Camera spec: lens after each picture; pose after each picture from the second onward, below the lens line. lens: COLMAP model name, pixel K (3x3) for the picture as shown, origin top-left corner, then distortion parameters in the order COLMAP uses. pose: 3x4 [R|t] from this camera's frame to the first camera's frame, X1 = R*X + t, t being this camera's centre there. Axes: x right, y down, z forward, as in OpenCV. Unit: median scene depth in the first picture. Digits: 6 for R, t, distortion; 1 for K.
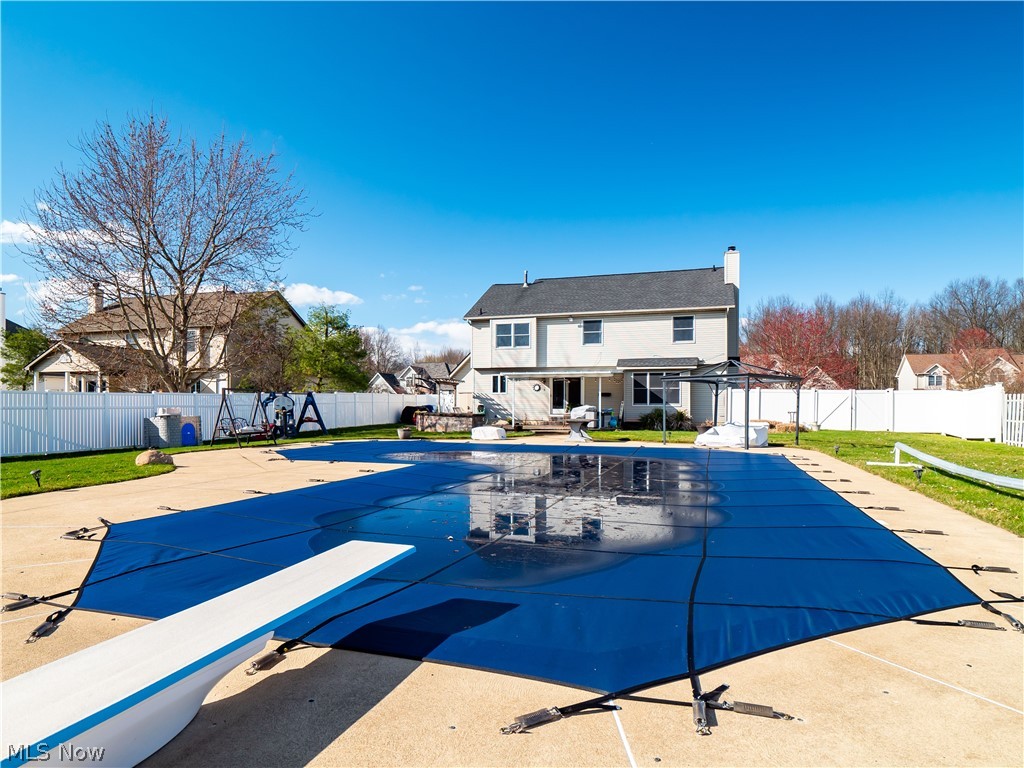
lens RADIAL K [[499.1, 0, 512.0], [0, 499.1, 384.0], [0, 0, 1]] dist [-0.006187, -0.001601]
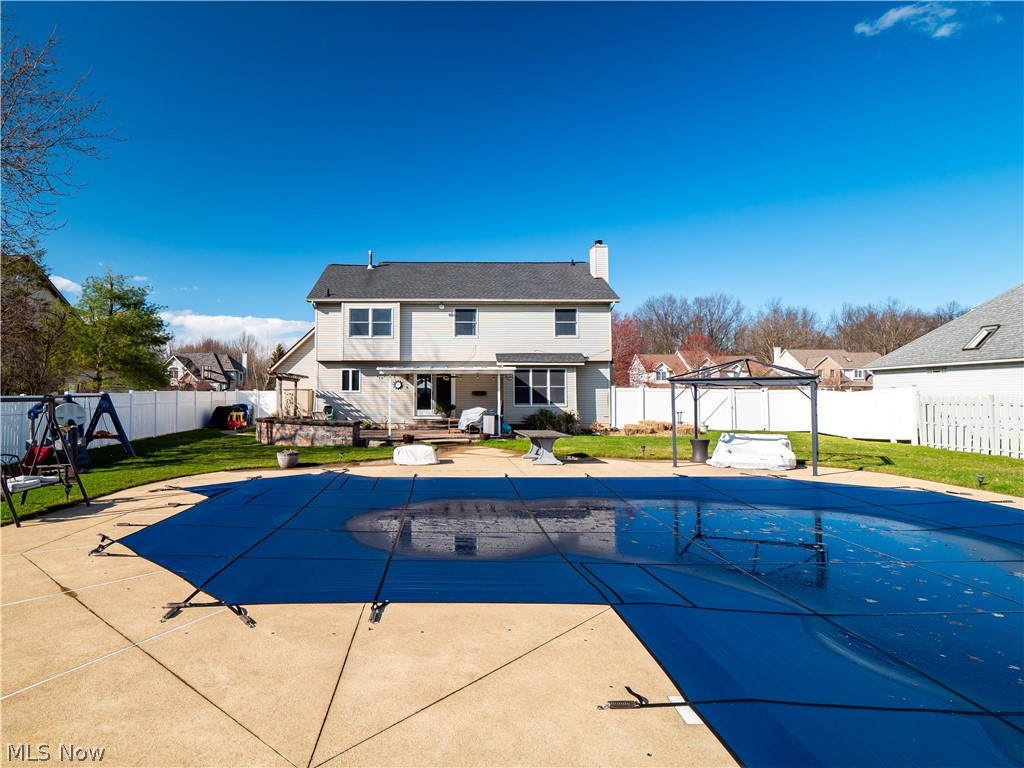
lens RADIAL K [[490.8, 0, 443.3], [0, 490.8, 353.6], [0, 0, 1]] dist [-0.011722, -0.000240]
pose [[0.957741, 0.020317, 0.286915, -0.121650], [-0.006773, 0.998819, -0.048119, -0.006531], [-0.287554, 0.044142, 0.956747, 0.182191]]
